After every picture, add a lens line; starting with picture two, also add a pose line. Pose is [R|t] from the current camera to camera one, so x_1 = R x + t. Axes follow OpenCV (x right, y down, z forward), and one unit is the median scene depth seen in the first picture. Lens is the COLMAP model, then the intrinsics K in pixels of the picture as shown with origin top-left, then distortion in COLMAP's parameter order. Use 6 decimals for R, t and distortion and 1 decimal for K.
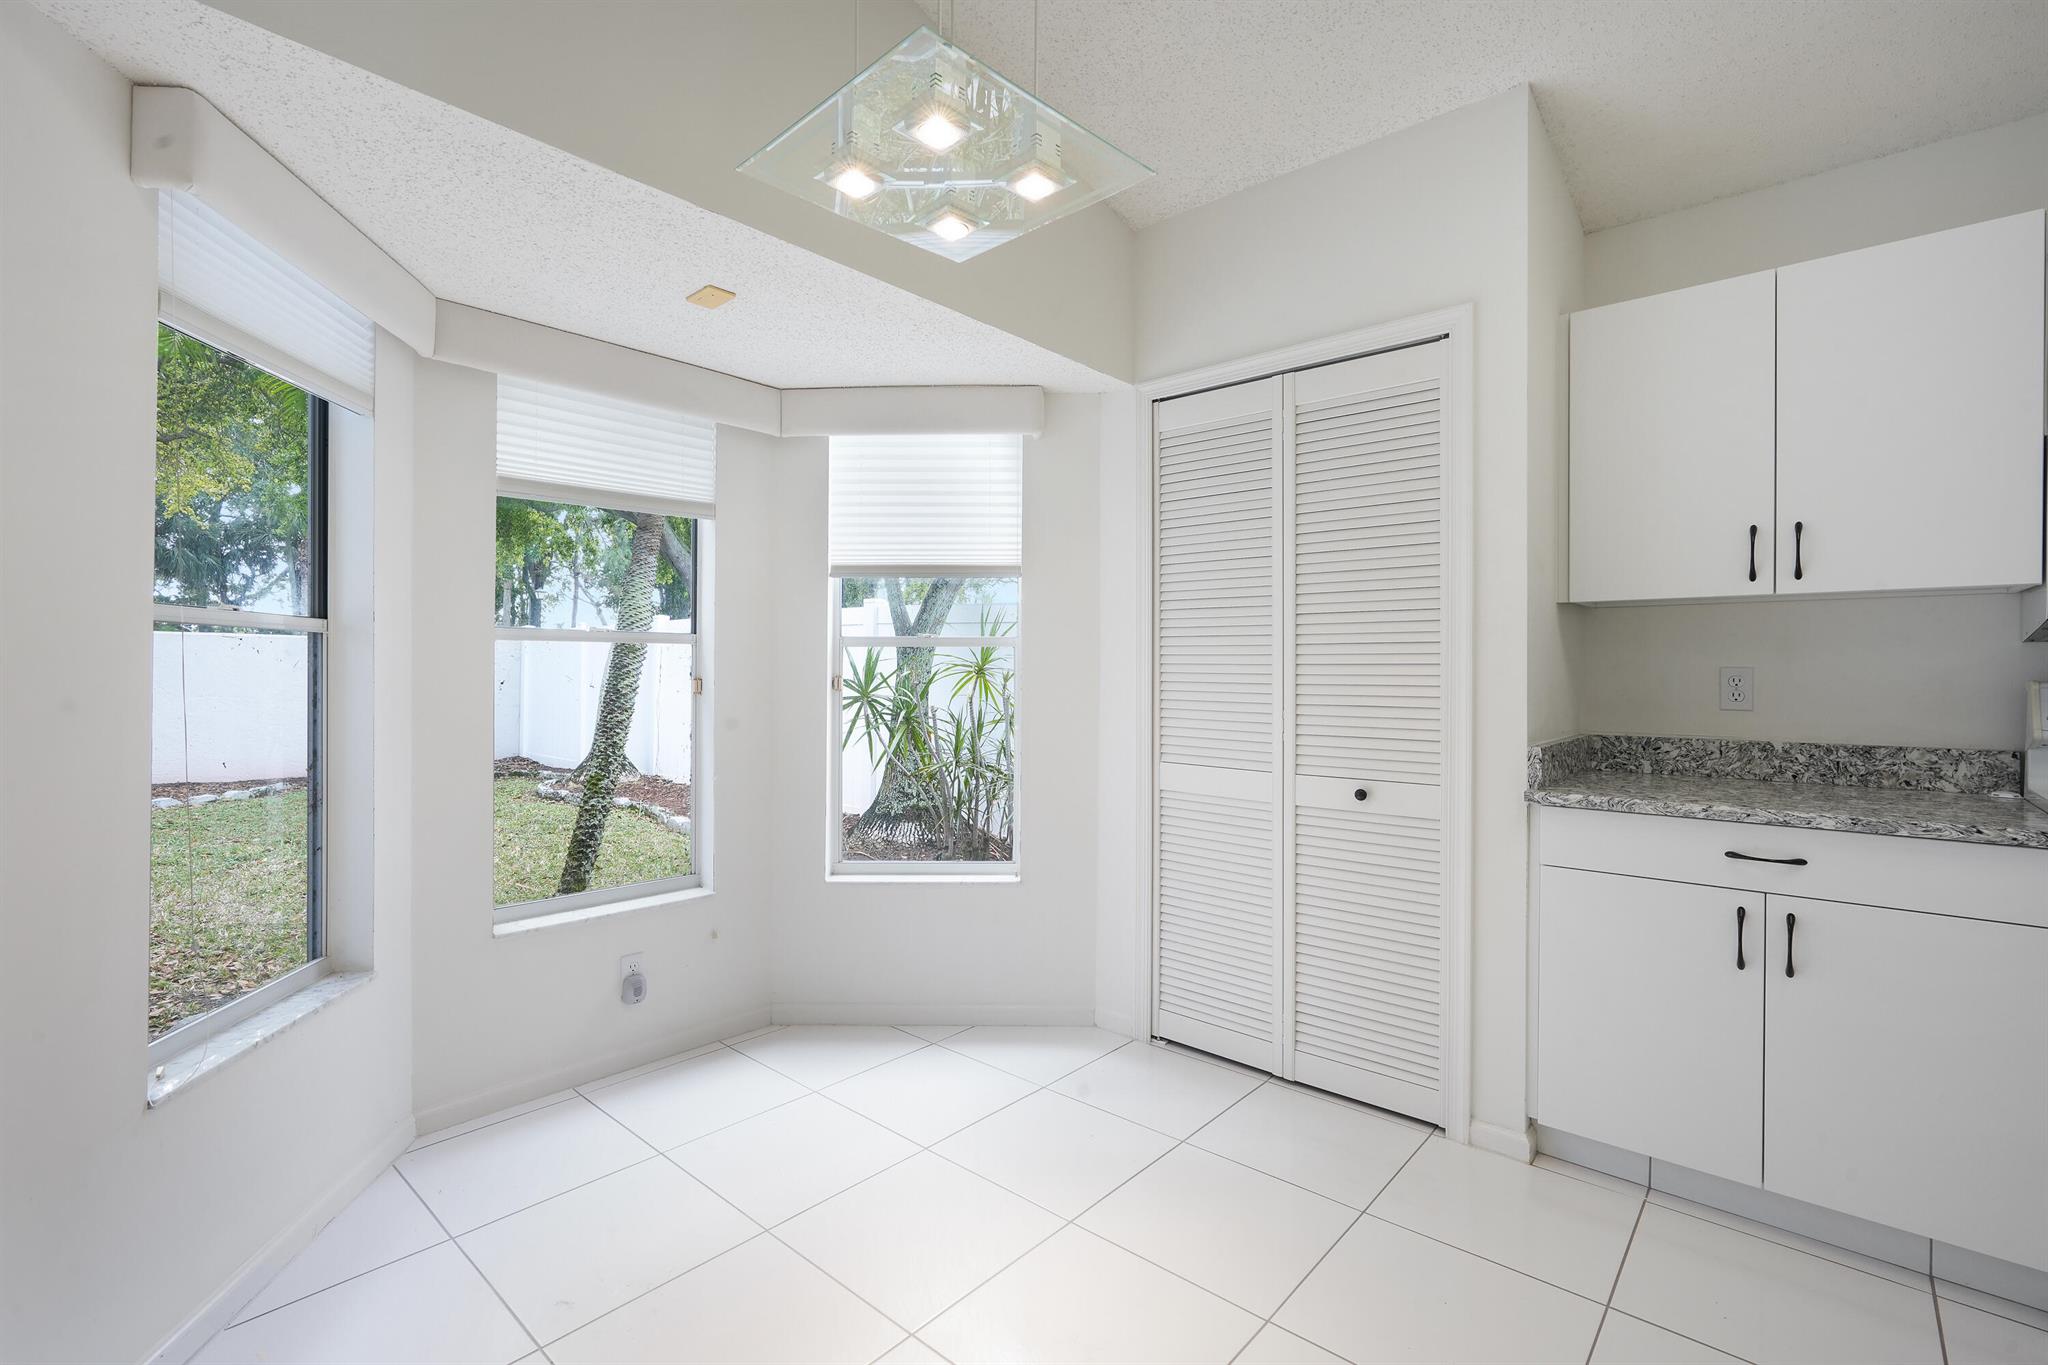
lens RADIAL K [[921.2, 0, 1014.6], [0, 921.2, 677.6], [0, 0, 1]] dist [-0.002150, 0.000744]
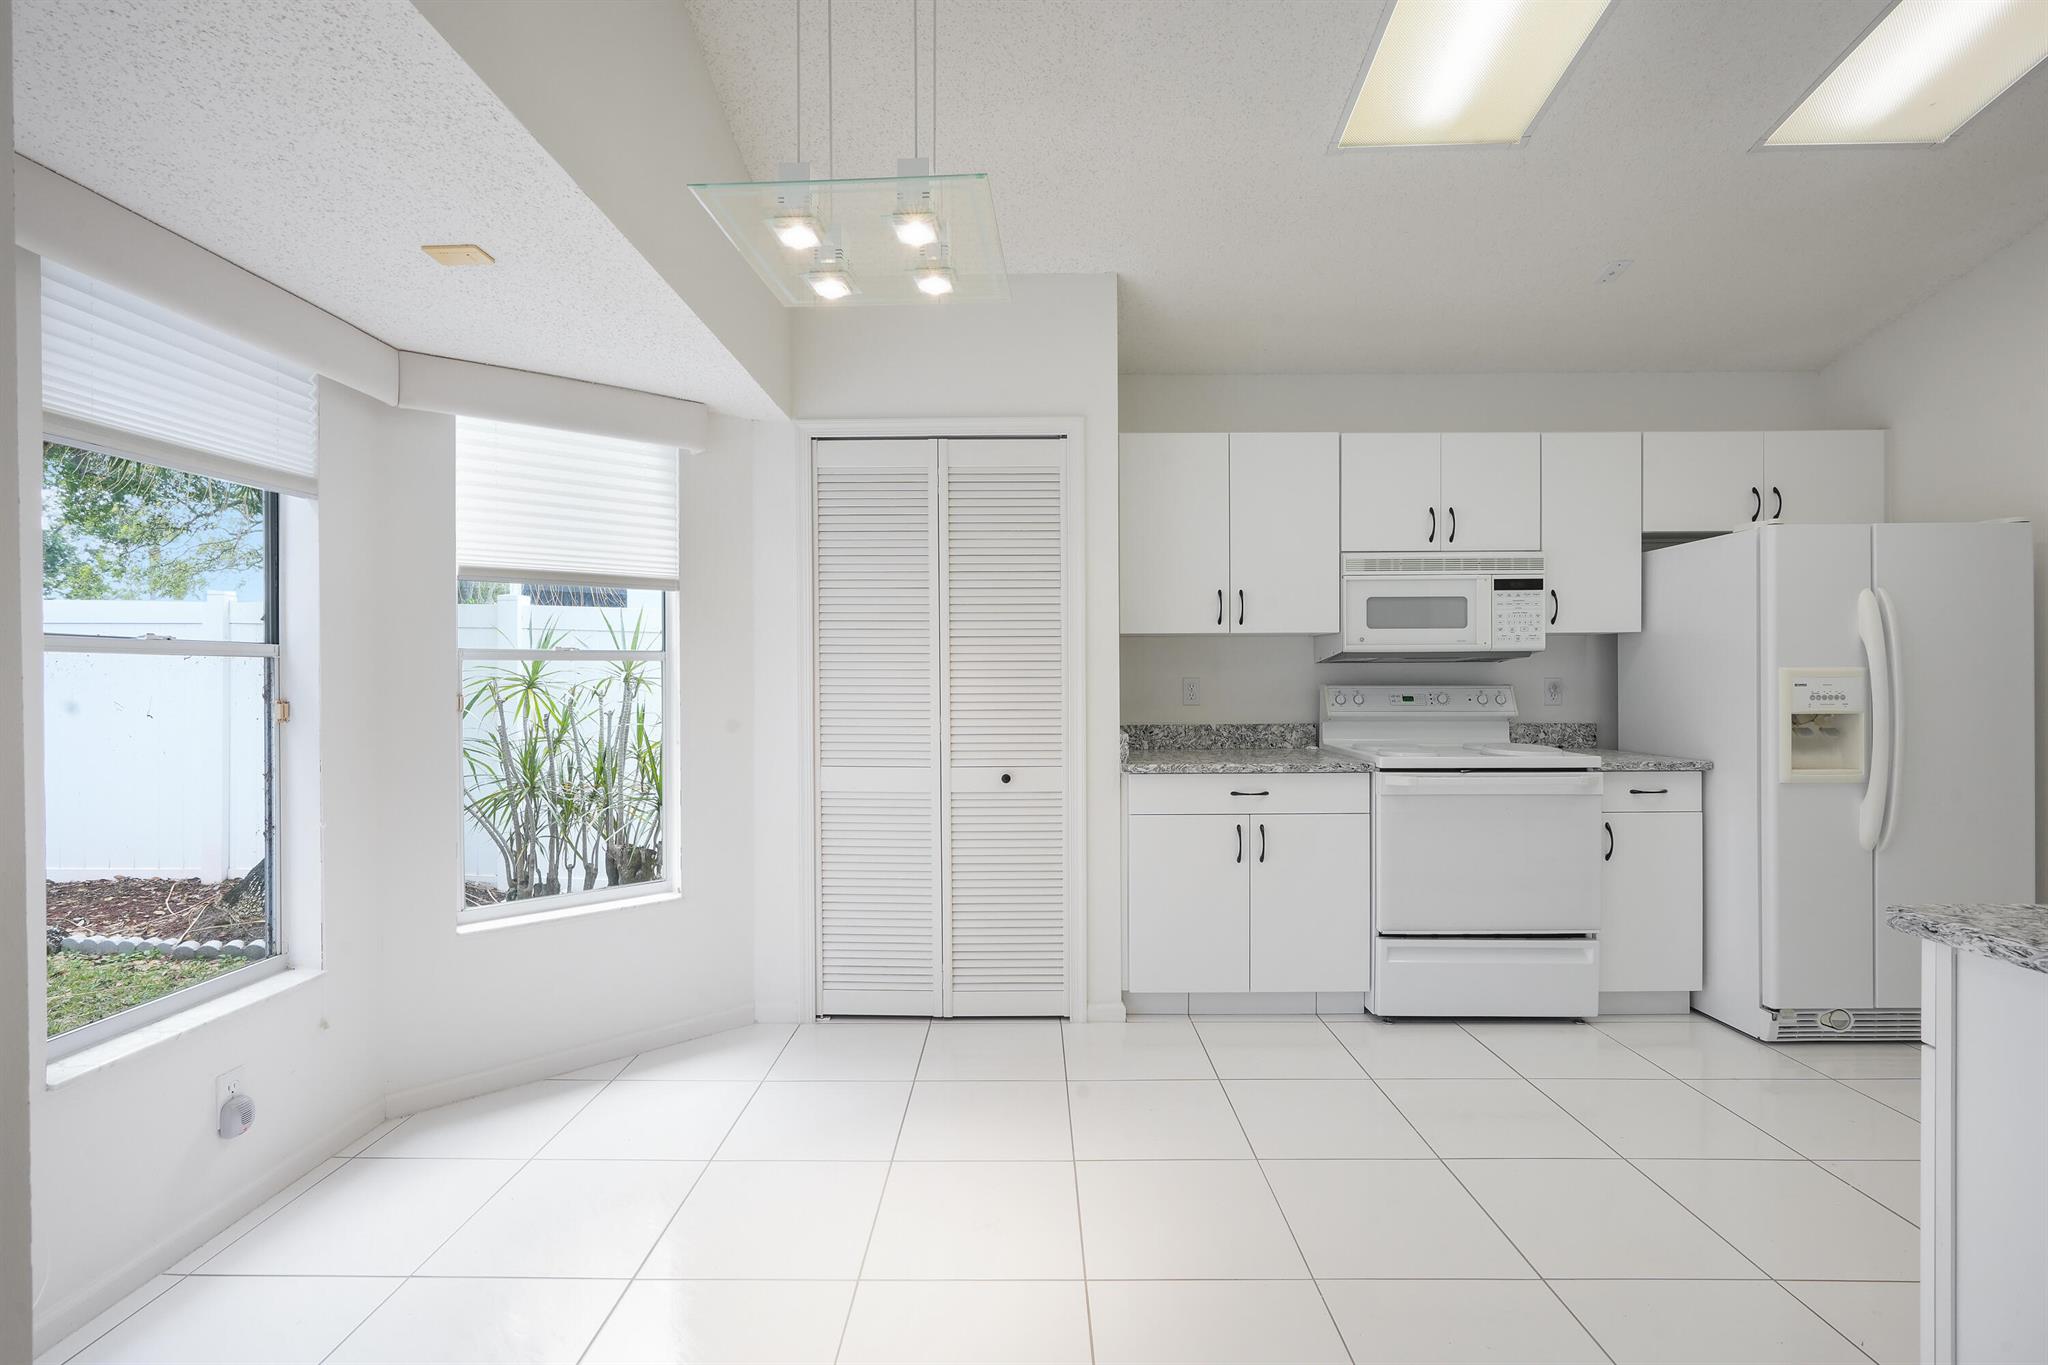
lens RADIAL K [[917.7, 0, 1013.7], [0, 917.7, 686.4], [0, 0, 1]] dist [-0.001796, 0.000435]
pose [[0.756698, -0.014233, 0.653610, -0.449773], [0.012705, 0.999894, 0.007065, -0.010840], [-0.653641, 0.002958, 0.756799, 0.018445]]
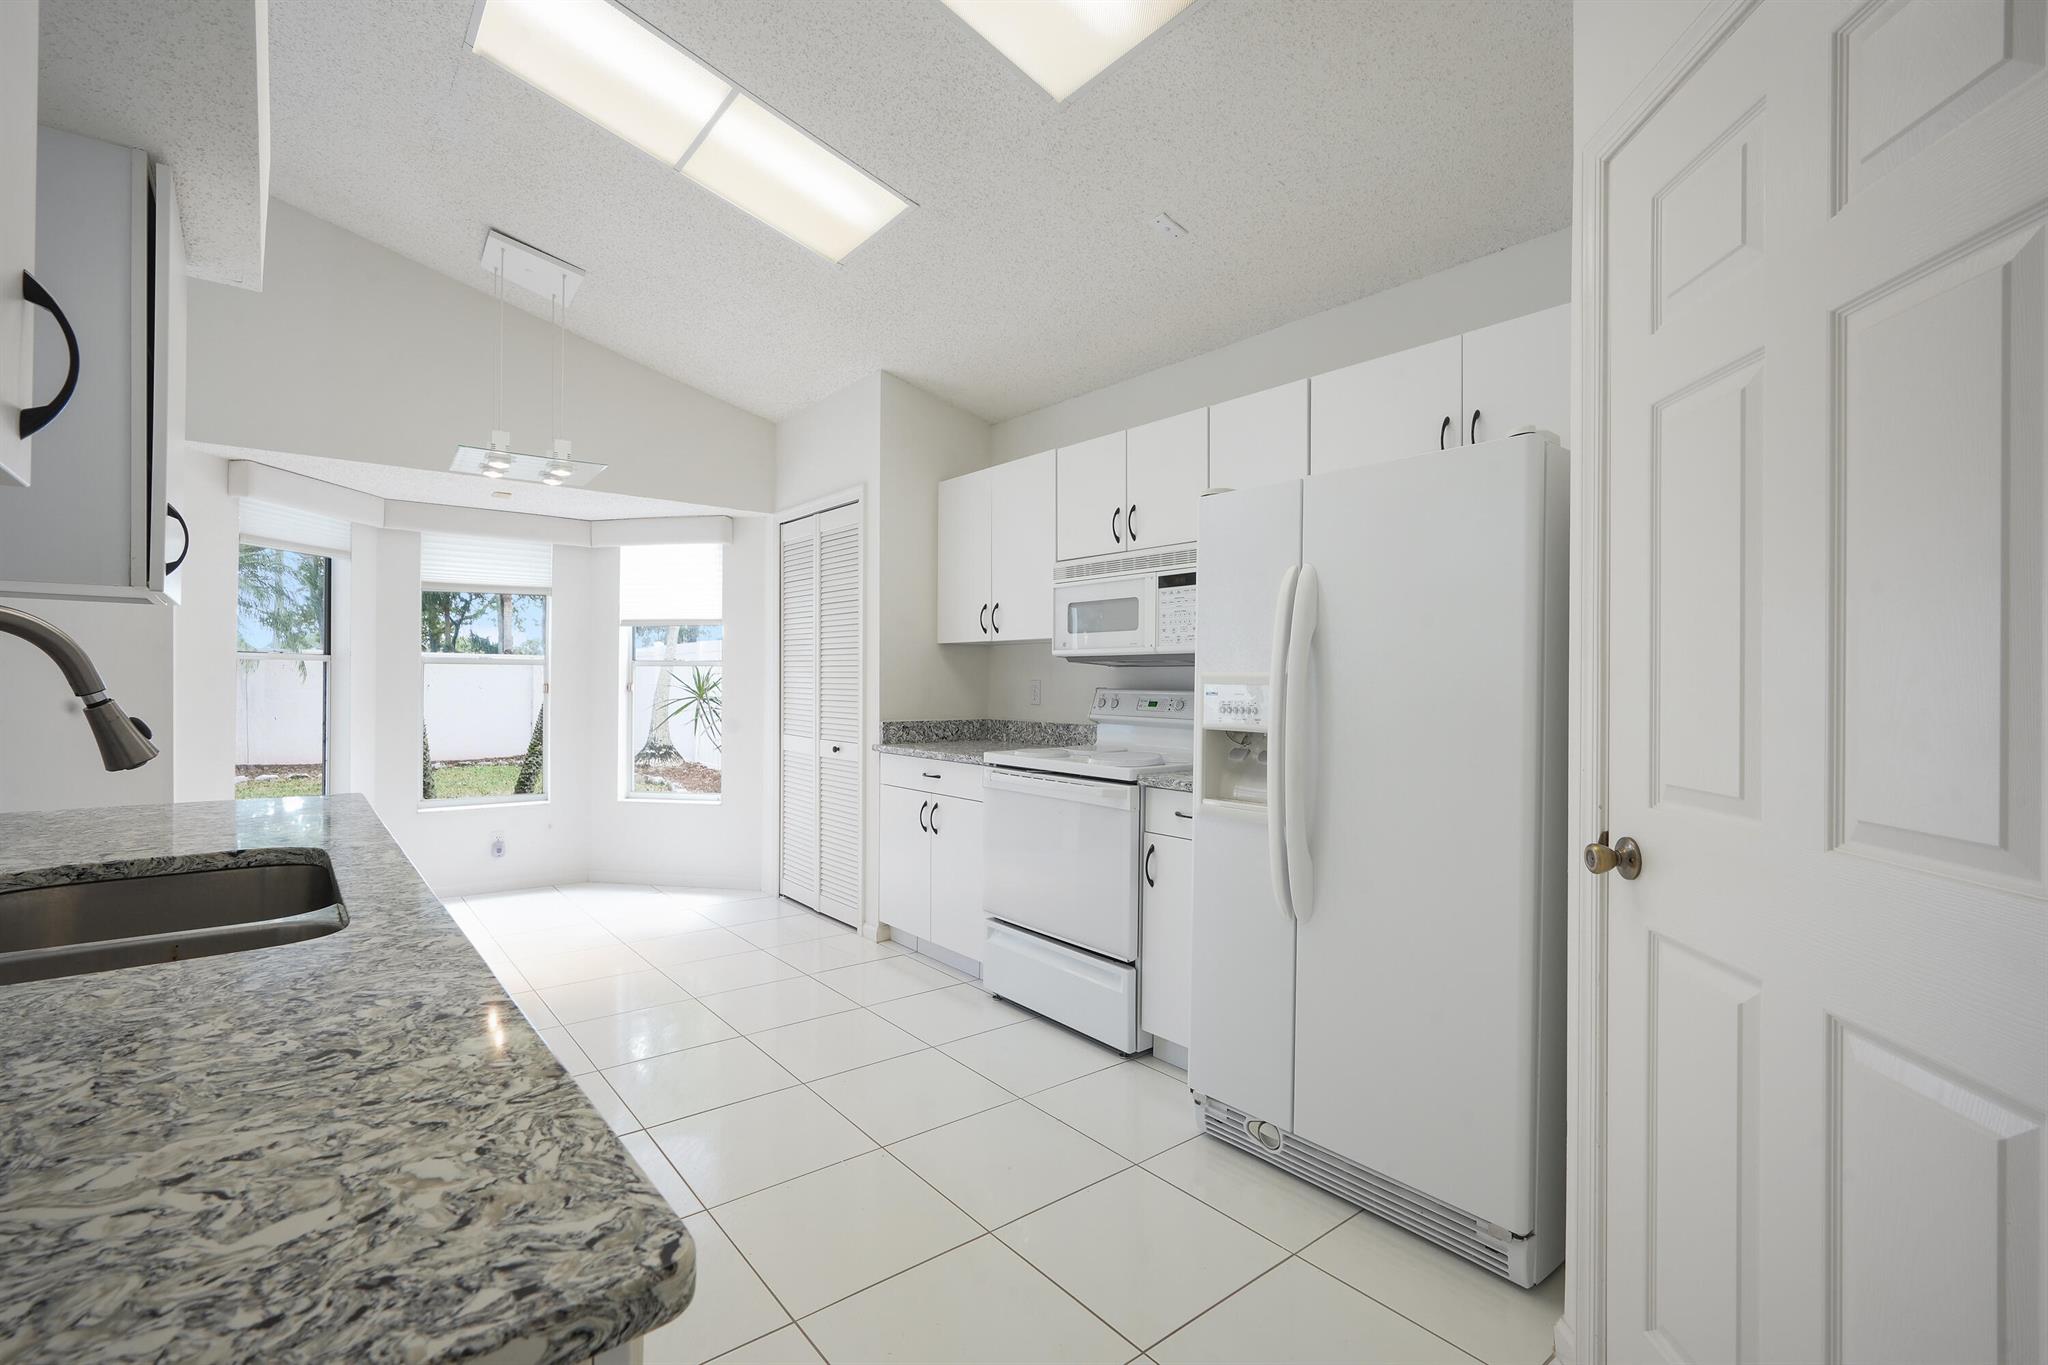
lens RADIAL K [[921.2, 0, 1014.6], [0, 921.2, 677.6], [0, 0, 1]] dist [-0.002150, 0.000744]
pose [[0.984270, 0.002798, -0.176651, 1.030312], [-0.004646, 0.999939, -0.010050, 0.002326], [0.176612, 0.010712, 0.984222, -0.714889]]
